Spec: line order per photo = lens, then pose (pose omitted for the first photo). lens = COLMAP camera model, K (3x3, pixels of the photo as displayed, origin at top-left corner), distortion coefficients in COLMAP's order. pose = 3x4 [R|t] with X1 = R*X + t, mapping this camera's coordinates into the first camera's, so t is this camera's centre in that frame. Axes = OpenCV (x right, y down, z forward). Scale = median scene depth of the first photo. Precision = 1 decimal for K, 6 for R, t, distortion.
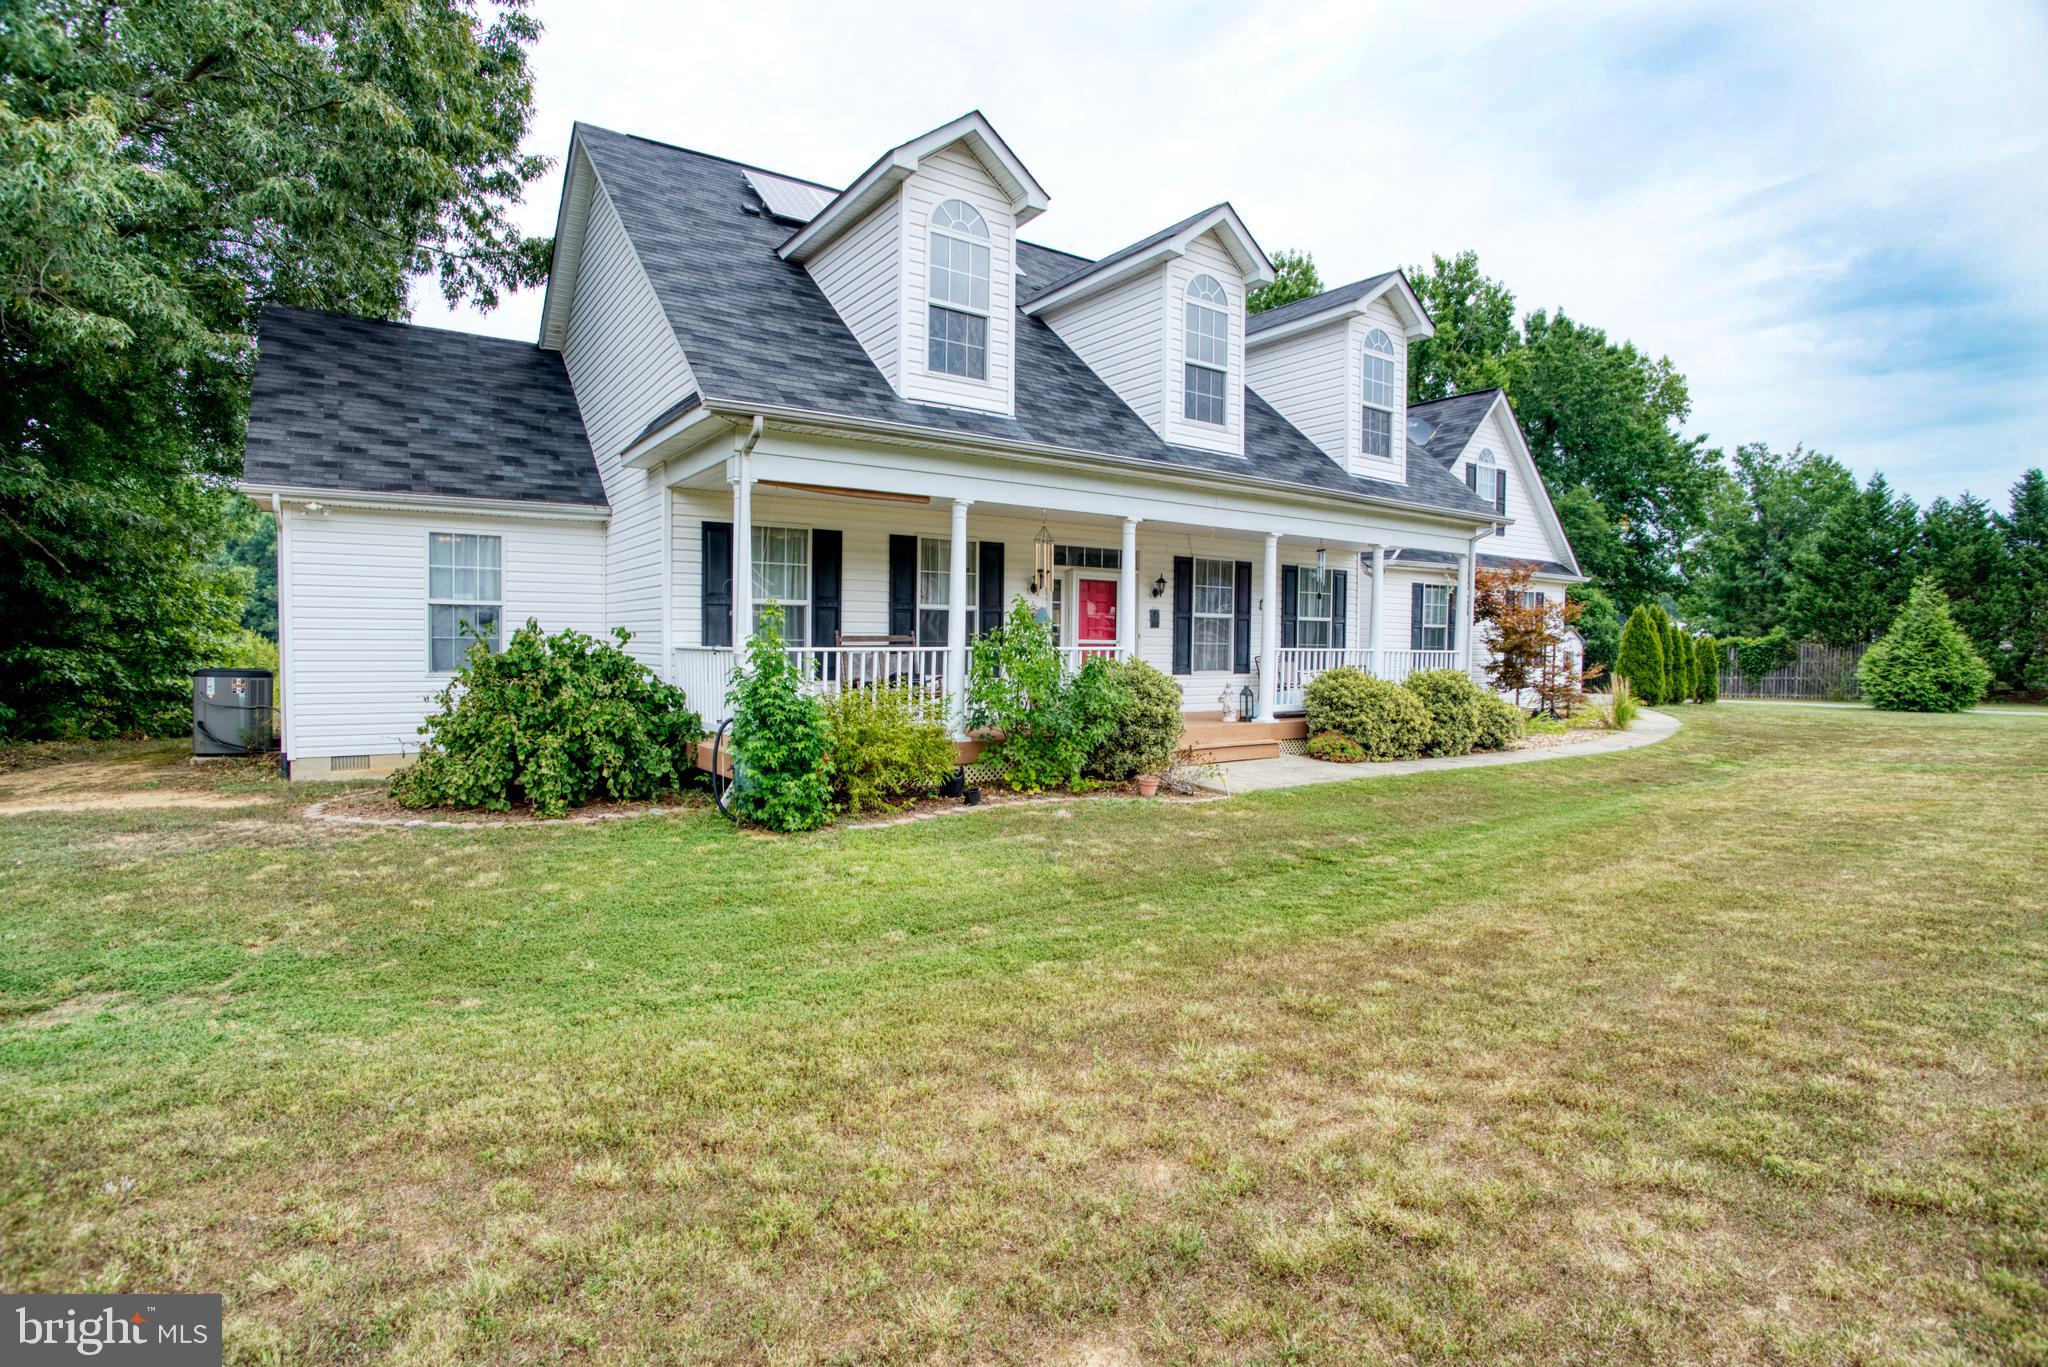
lens RADIAL K [[1004.1, 0, 1024.0], [0, 1004.1, 683.5], [0, 0, 1]] dist [-0.062480, 0.001925]
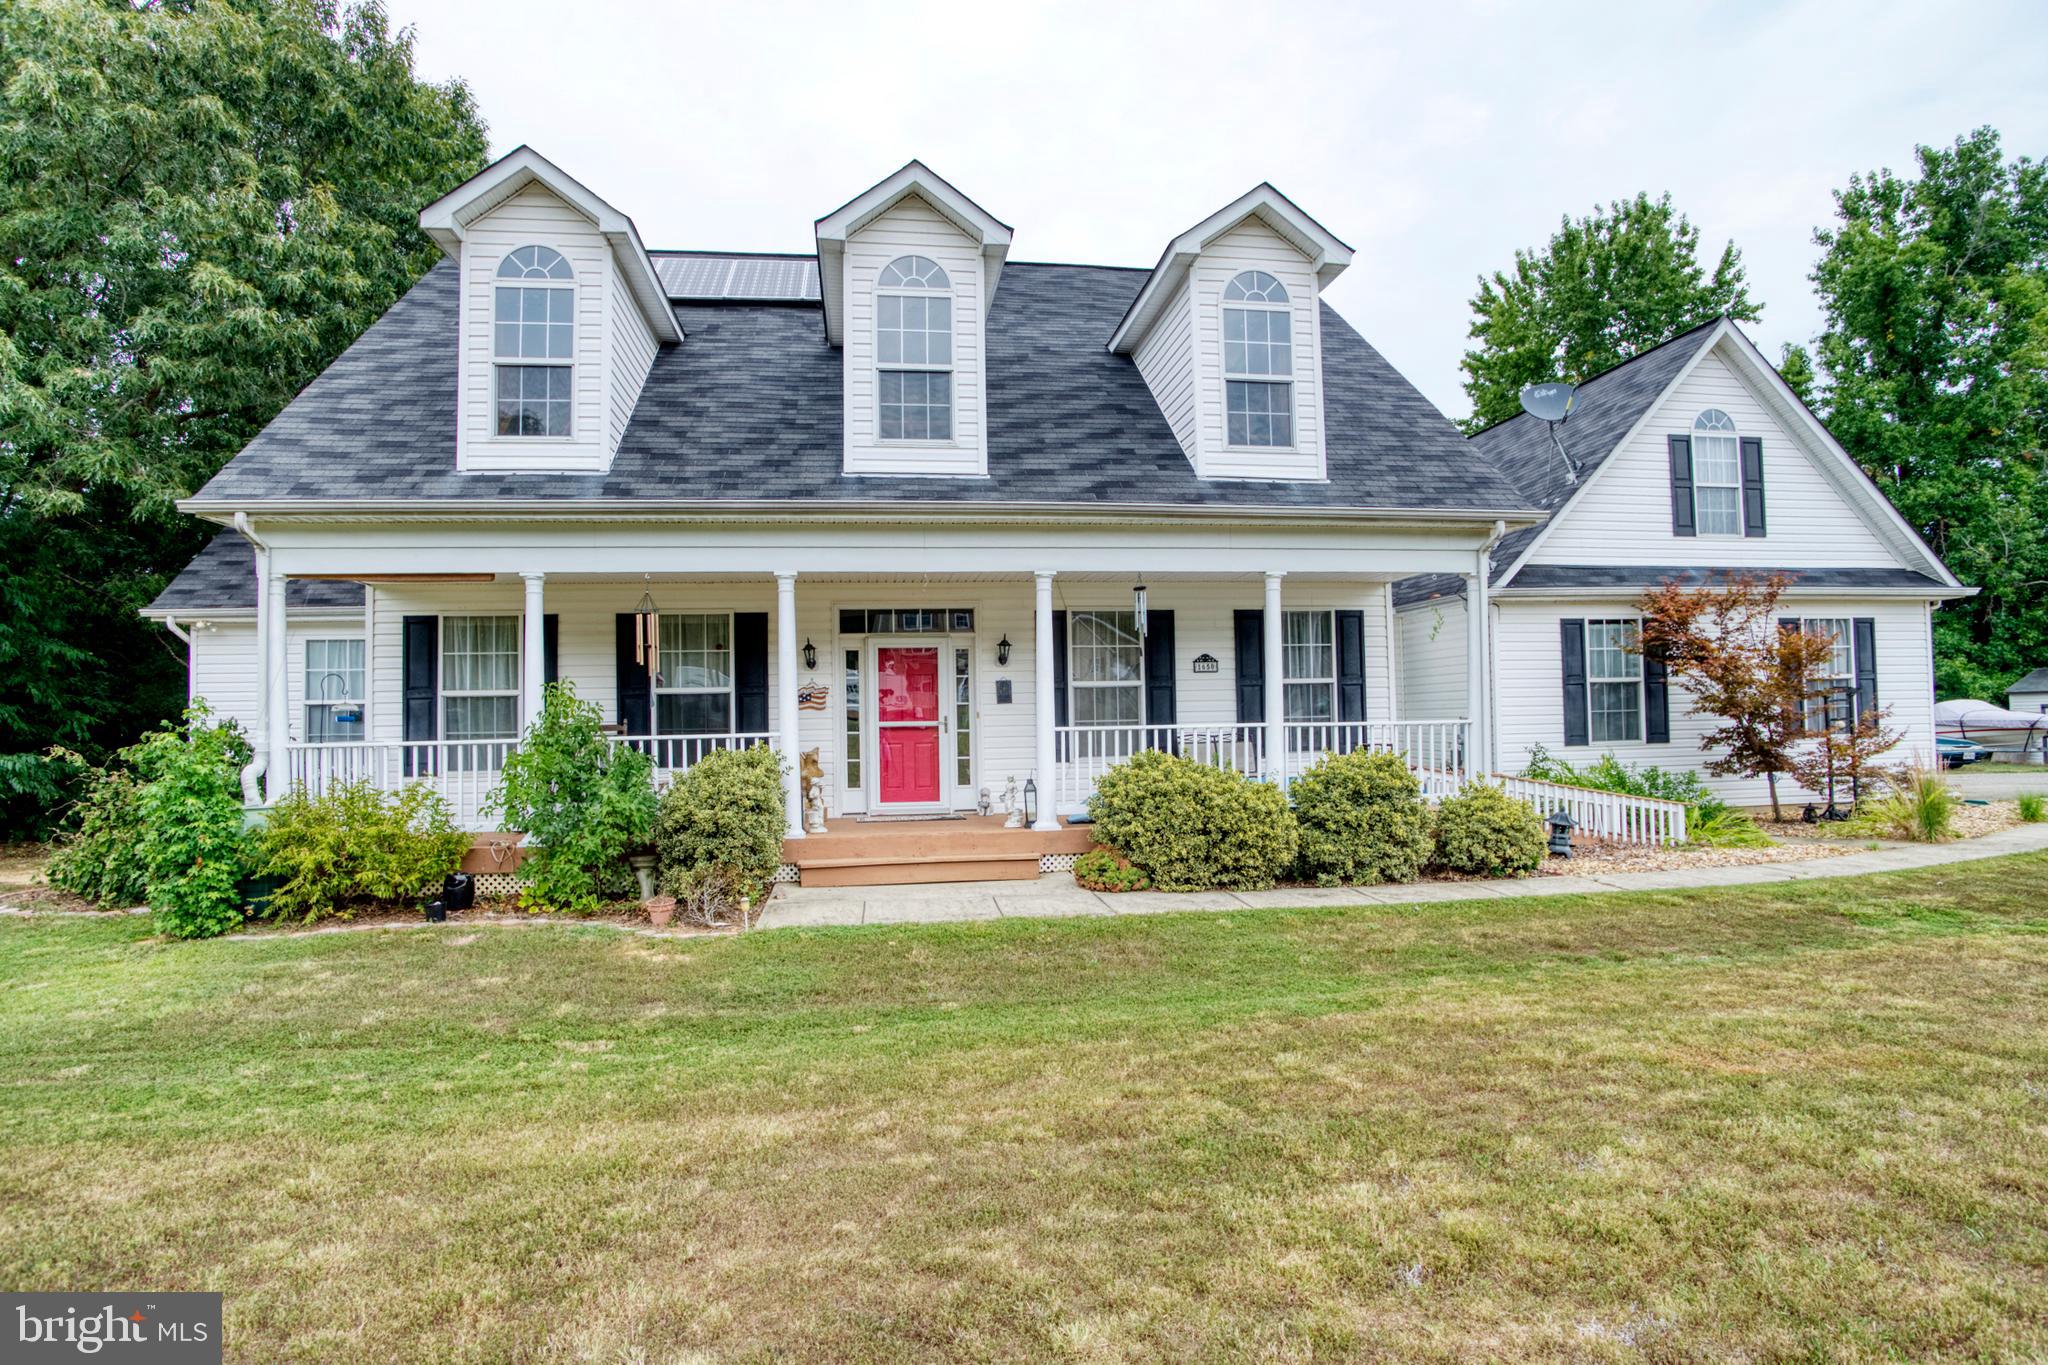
lens RADIAL K [[1067.5, 0, 1024.0], [0, 1067.5, 682.5], [0, 0, 1]] dist [-0.071826, 0.034786]
pose [[0.895179, -0.042834, -0.443643, 0.556016], [0.009410, 0.996966, -0.077270, -0.007716], [0.445607, 0.064995, 0.892866, 0.280507]]
